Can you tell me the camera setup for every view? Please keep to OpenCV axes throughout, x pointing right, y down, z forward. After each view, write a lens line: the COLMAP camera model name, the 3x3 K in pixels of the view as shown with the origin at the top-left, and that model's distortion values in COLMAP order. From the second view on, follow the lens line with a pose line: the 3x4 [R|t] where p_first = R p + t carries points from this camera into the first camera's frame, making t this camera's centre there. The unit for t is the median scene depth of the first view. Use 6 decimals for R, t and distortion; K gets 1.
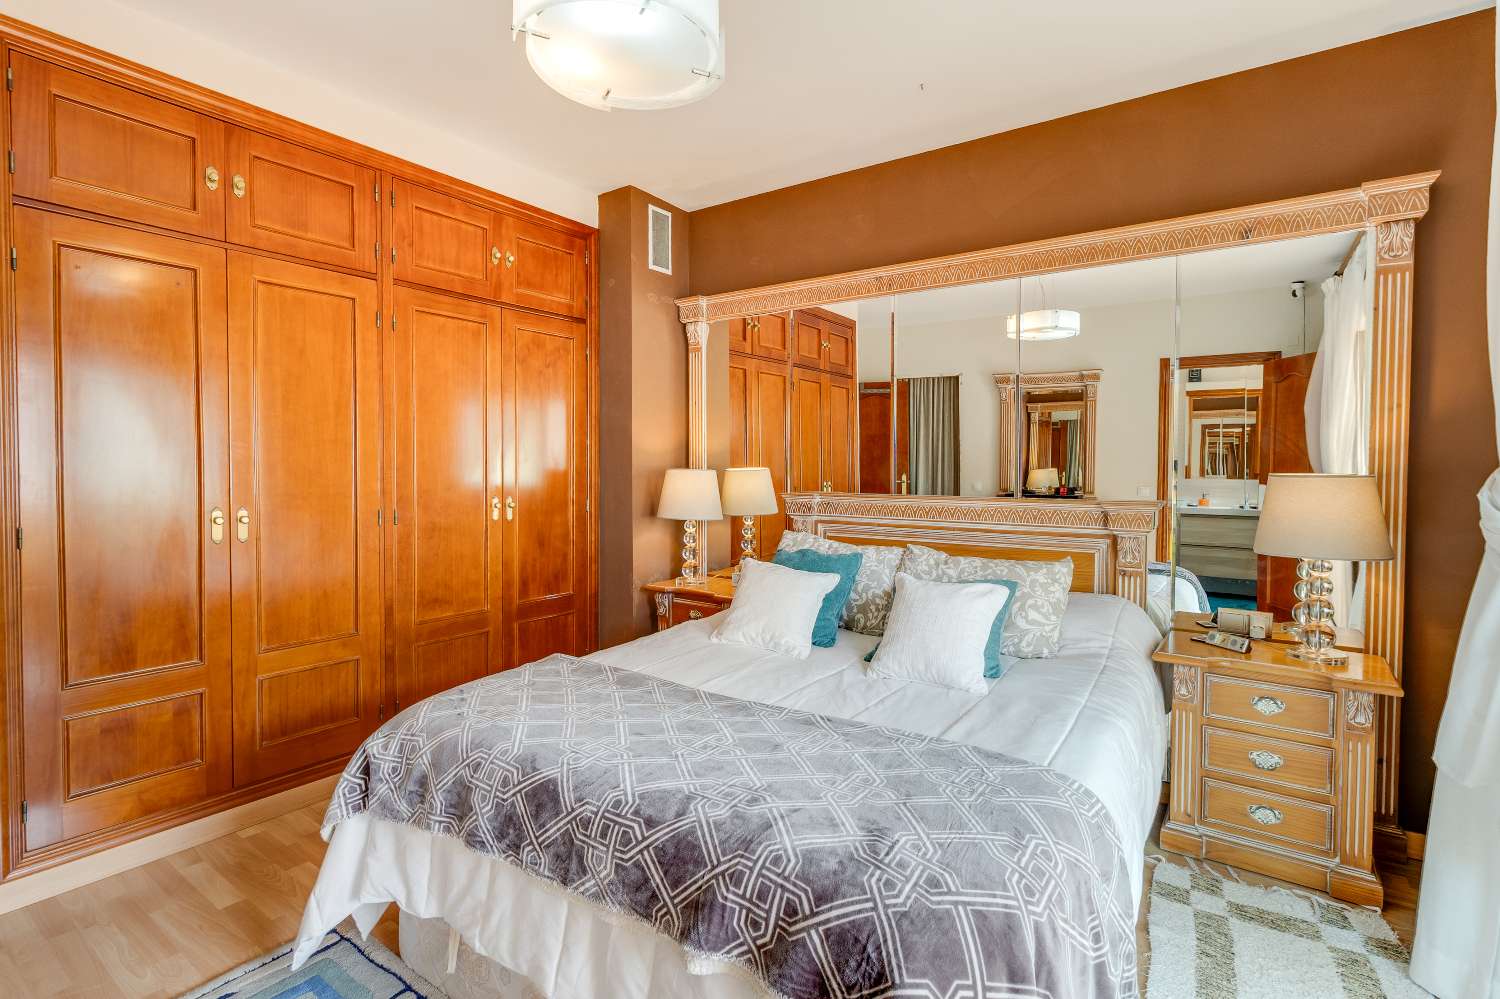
lens RADIAL K [[717.8, 0, 744.2], [0, 717.8, 487.6], [0, 0, 1]] dist [-0.001293, 0.001656]
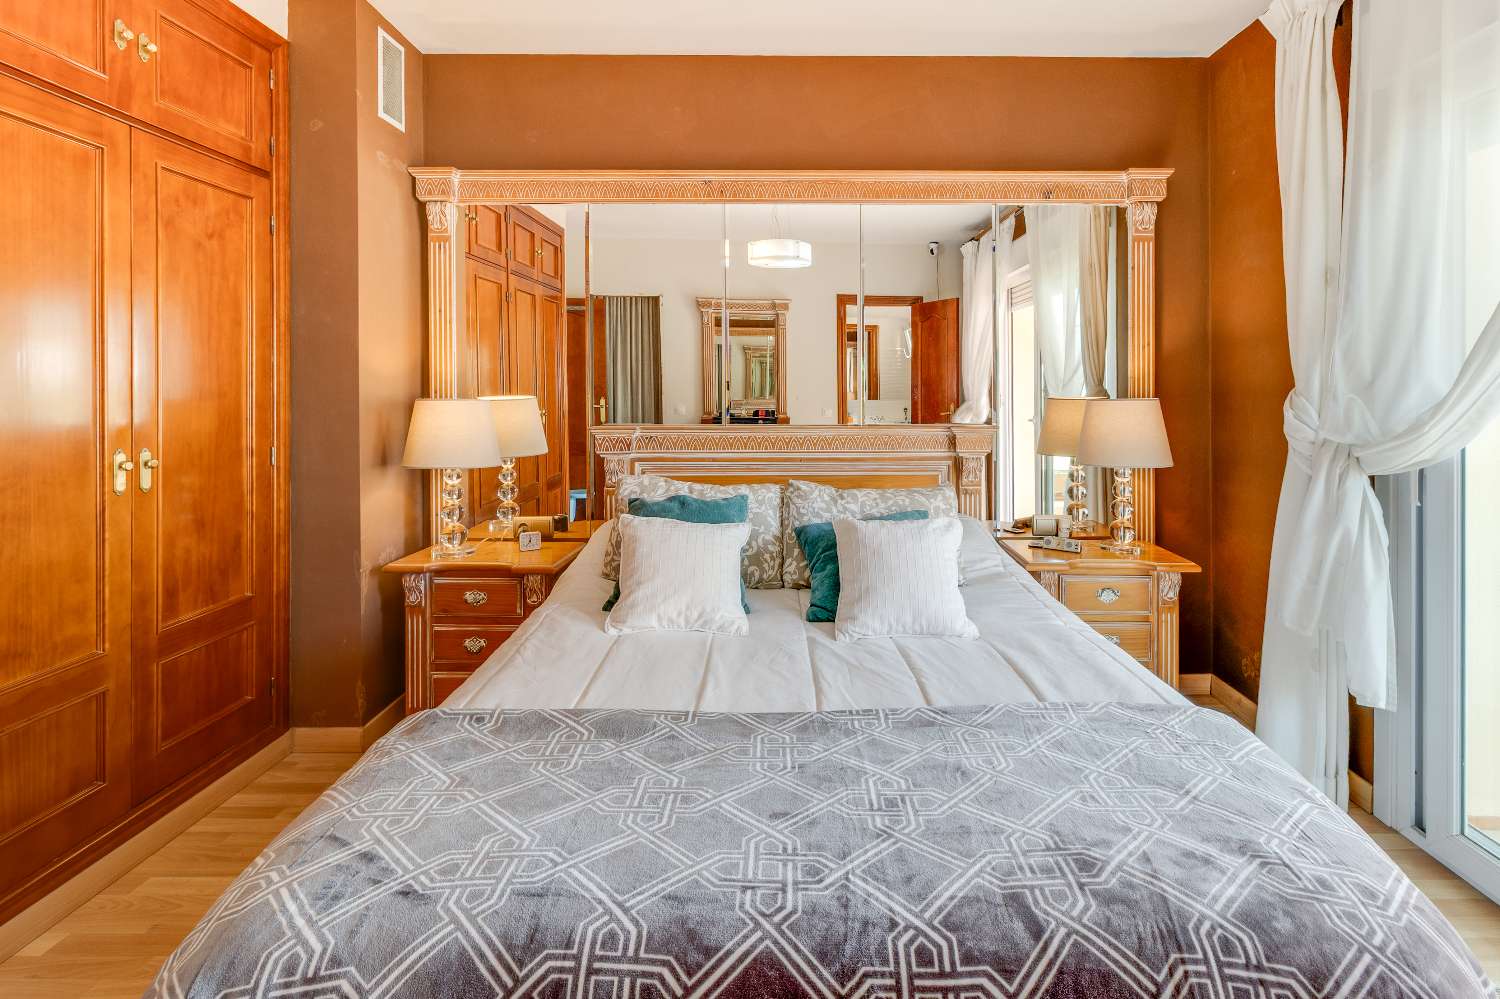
lens RADIAL K [[717.8, 0, 768.3], [0, 717.8, 388.8], [0, 0, 1]] dist [-0.001293, 0.001656]
pose [[0.811941, -0.004515, 0.583721, -0.261263], [0.021582, 0.999519, -0.022289, -0.012997], [-0.583340, 0.030695, 0.811648, 0.230697]]
